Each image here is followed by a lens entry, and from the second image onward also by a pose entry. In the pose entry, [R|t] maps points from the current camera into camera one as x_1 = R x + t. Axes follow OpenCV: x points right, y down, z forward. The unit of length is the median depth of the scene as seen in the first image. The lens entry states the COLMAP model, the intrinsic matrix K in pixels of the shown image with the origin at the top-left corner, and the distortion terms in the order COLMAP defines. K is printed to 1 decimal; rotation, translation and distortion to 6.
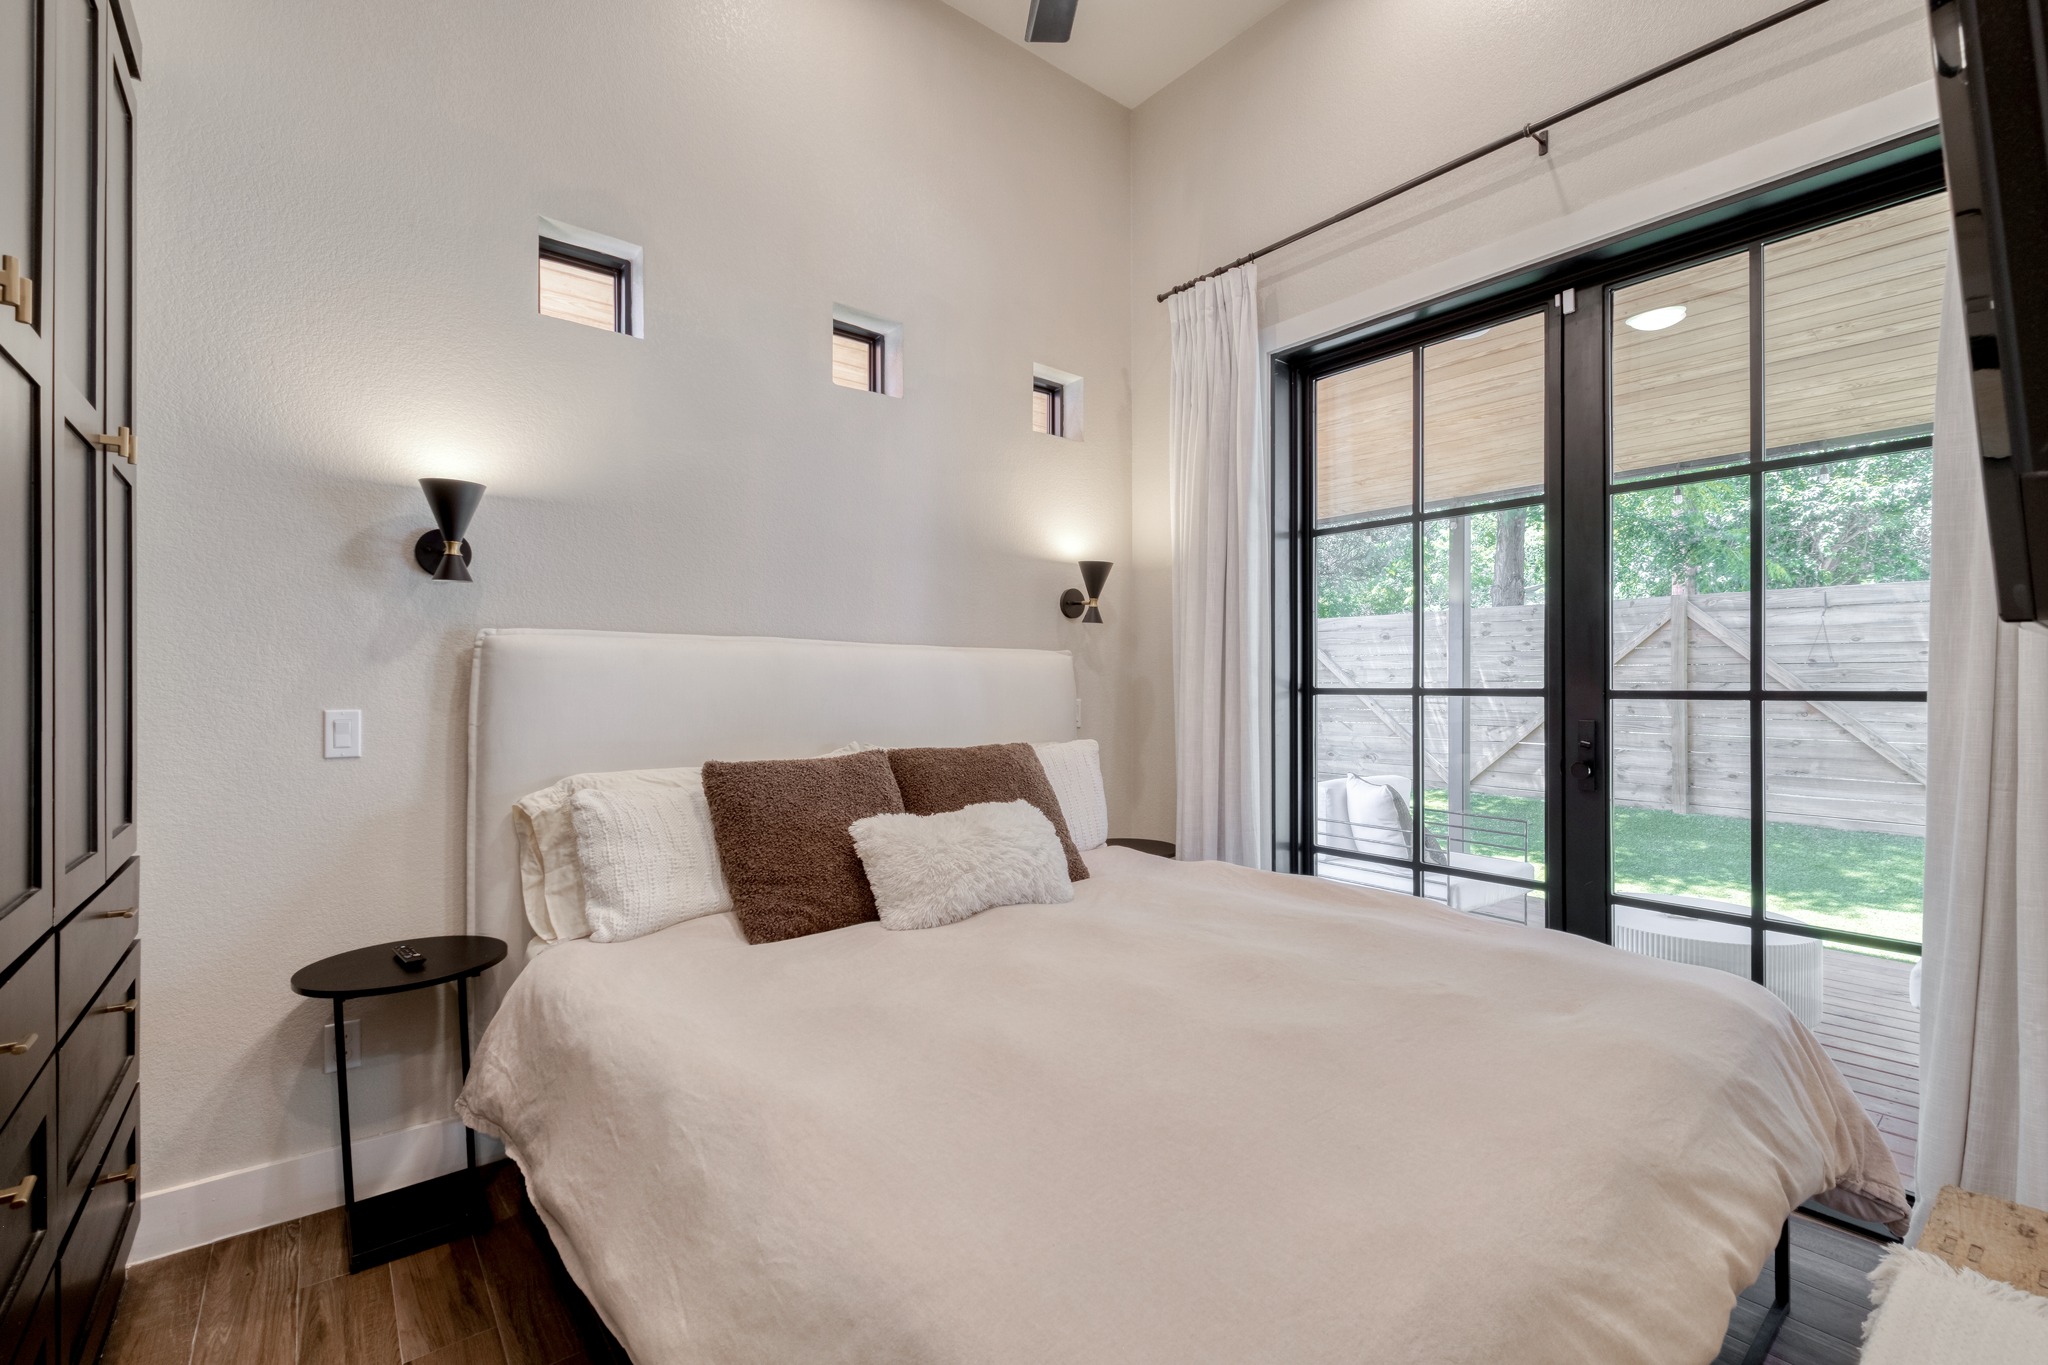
lens RADIAL K [[883.0, 0, 1038.8], [0, 883.0, 672.4], [0, 0, 1]] dist [0.000587, -0.000117]
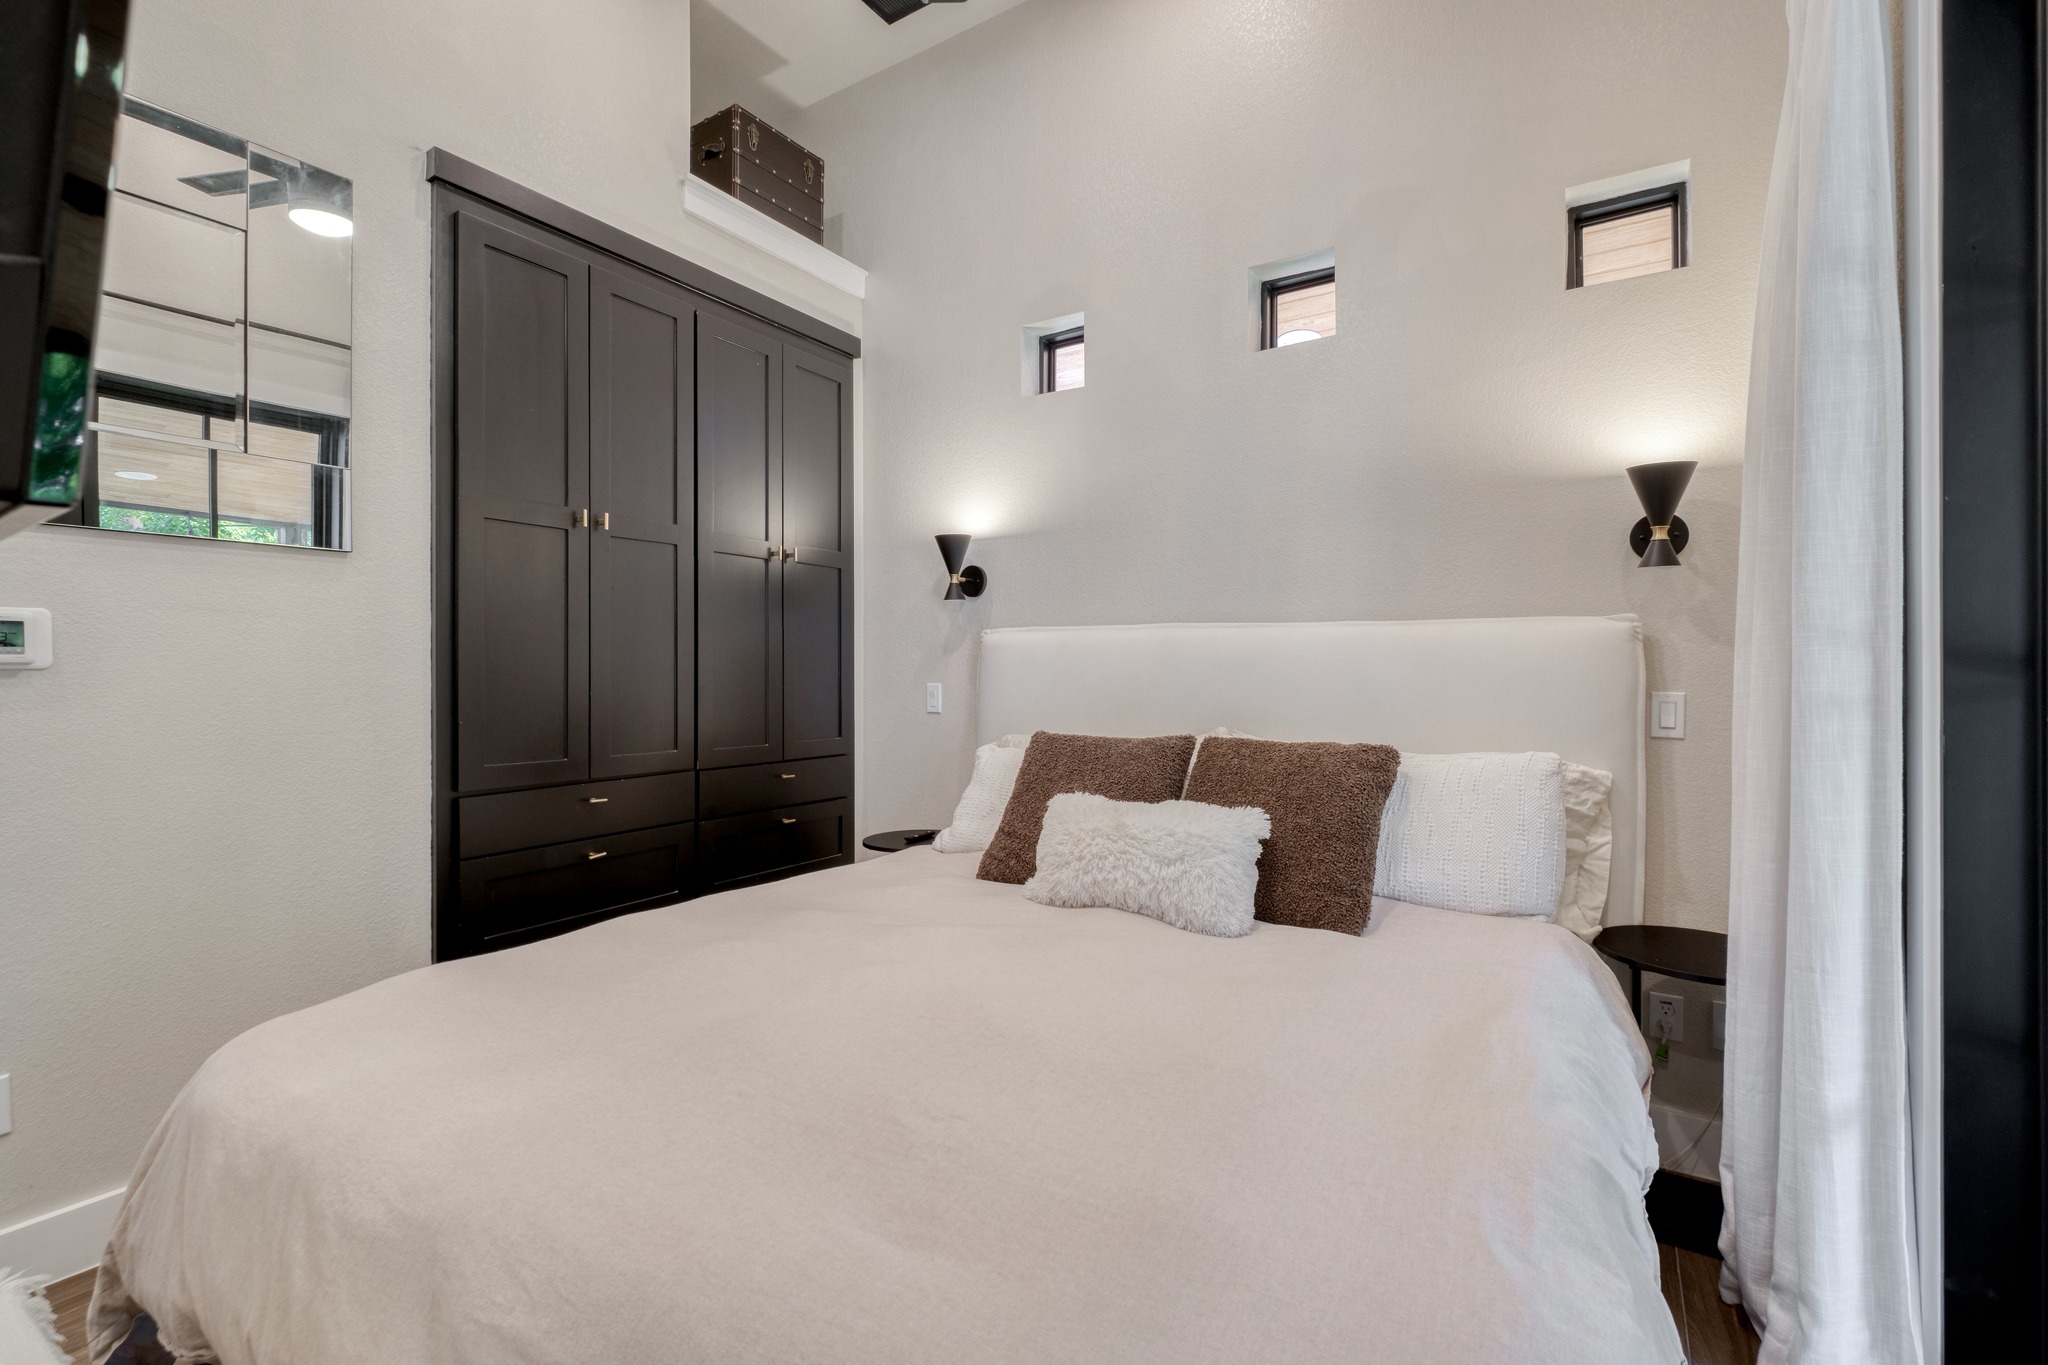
lens RADIAL K [[883.0, 0, 1038.8], [0, 883.0, 672.4], [0, 0, 1]] dist [0.000587, -0.000117]
pose [[0.316874, 0.002466, -0.948464, 0.771538], [0.009475, 0.999938, 0.005766, 0.013647], [0.948420, -0.010813, 0.316831, 0.614596]]
